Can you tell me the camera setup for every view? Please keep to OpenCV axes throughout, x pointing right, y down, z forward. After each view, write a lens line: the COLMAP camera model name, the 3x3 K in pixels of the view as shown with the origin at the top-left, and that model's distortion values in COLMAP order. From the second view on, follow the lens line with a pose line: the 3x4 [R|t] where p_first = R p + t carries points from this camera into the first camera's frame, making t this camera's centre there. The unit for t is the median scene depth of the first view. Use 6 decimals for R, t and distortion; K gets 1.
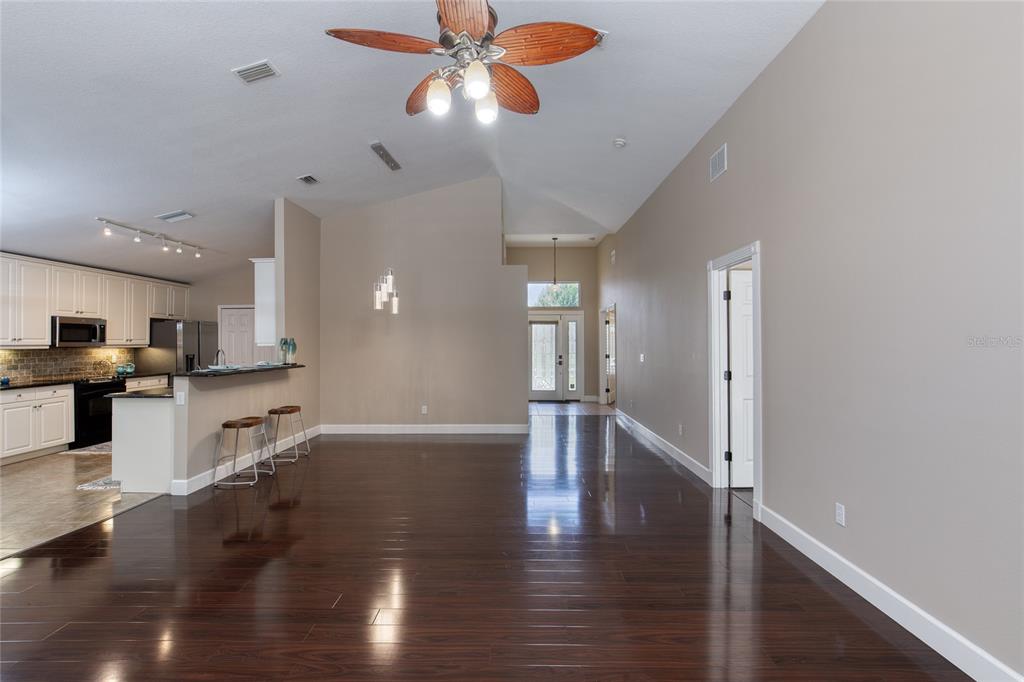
lens RADIAL K [[470.5, 0, 498.5], [0, 470.5, 338.4], [0, 0, 1]] dist [-0.015150, 0.009278]
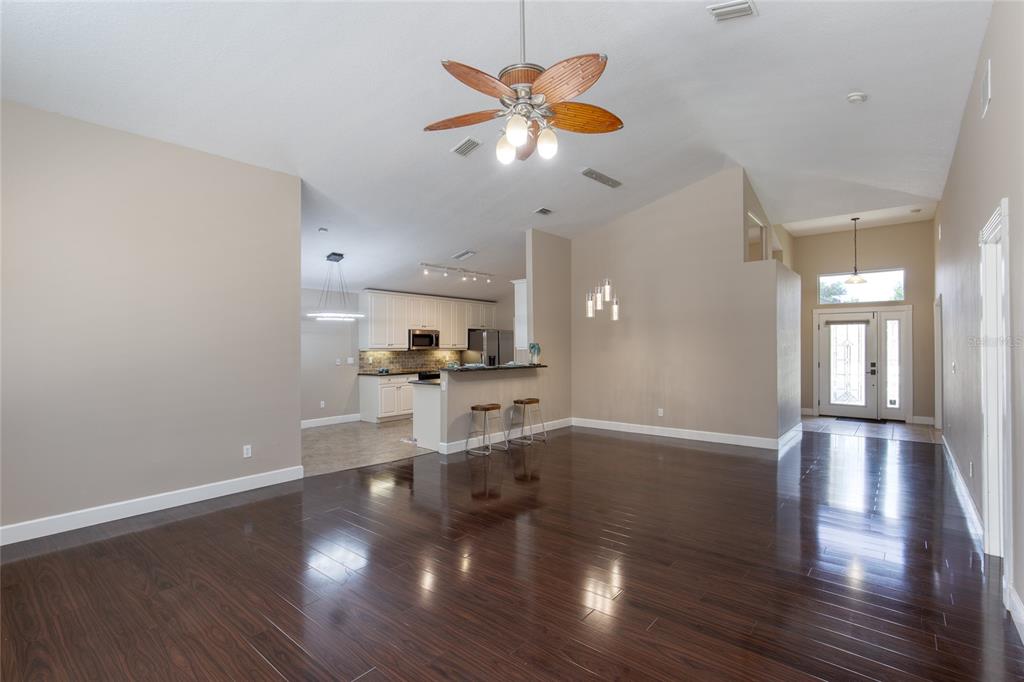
lens RADIAL K [[458.6, 0, 514.5], [0, 458.6, 343.9], [0, 0, 1]] dist [0.001036, 0.000071]
pose [[0.793173, -0.003216, -0.608987, 0.227059], [0.005190, 0.999985, 0.001479, -0.000359], [0.608974, -0.004333, 0.793178, 0.017478]]
